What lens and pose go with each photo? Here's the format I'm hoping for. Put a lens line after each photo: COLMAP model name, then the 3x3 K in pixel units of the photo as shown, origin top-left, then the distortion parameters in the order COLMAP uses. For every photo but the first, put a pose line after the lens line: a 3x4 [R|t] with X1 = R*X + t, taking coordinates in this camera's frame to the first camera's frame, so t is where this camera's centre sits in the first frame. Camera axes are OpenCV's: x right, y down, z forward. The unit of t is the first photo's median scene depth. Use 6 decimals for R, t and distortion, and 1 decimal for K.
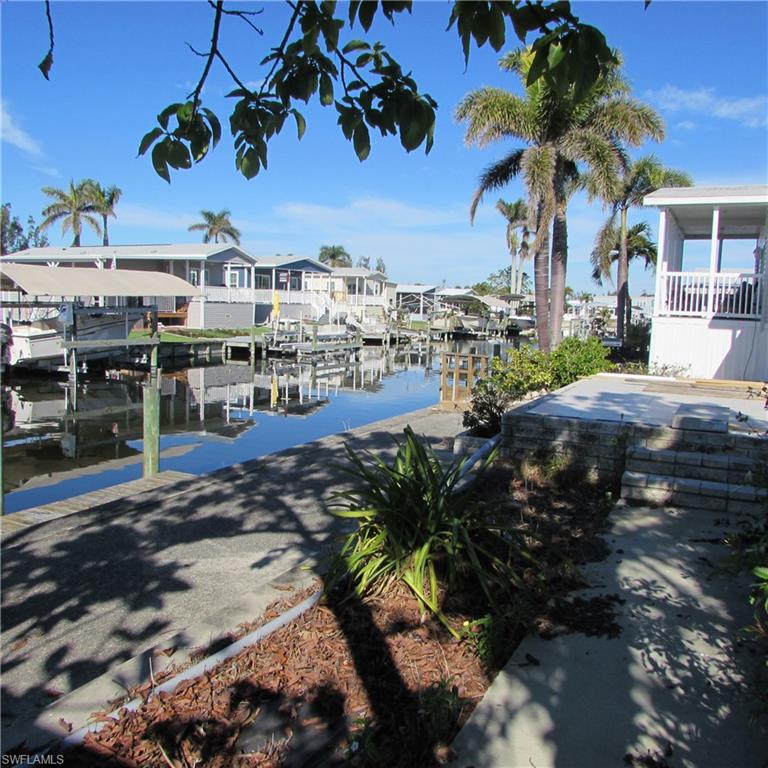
lens RADIAL K [[768.3, 0, 384.0], [0, 768.3, 384.0], [0, 0, 1]] dist [-0.003740, 0.007072]
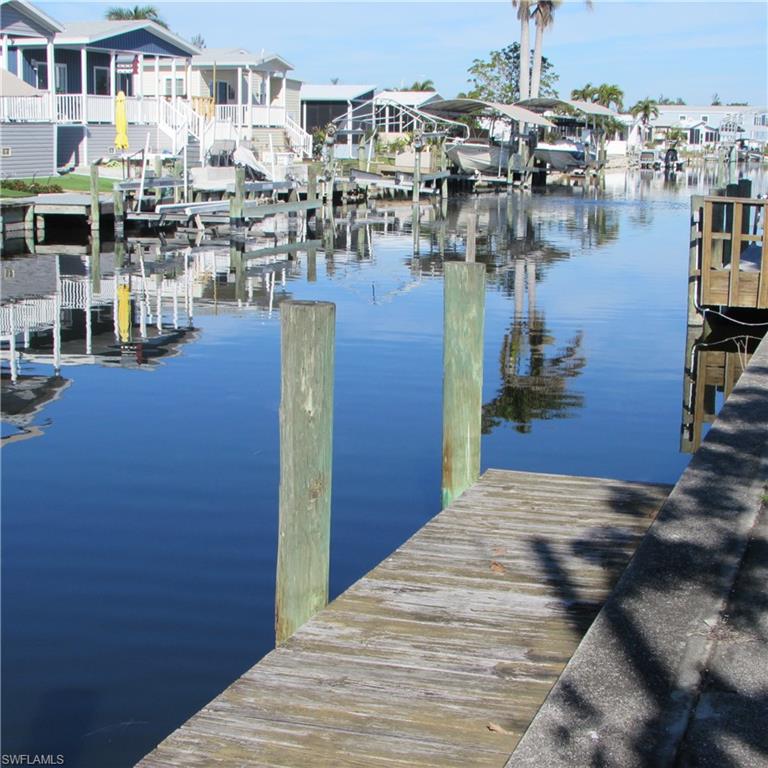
lens RADIAL K [[1554.5, 0, 384.0], [0, 1554.5, 384.0], [0, 0, 1]] dist [-0.059196, -0.064199]
pose [[0.991303, -0.042134, 0.124671, -0.095701], [0.035022, 0.997661, 0.058703, 0.003854], [-0.126853, -0.053826, 0.990460, 0.043909]]
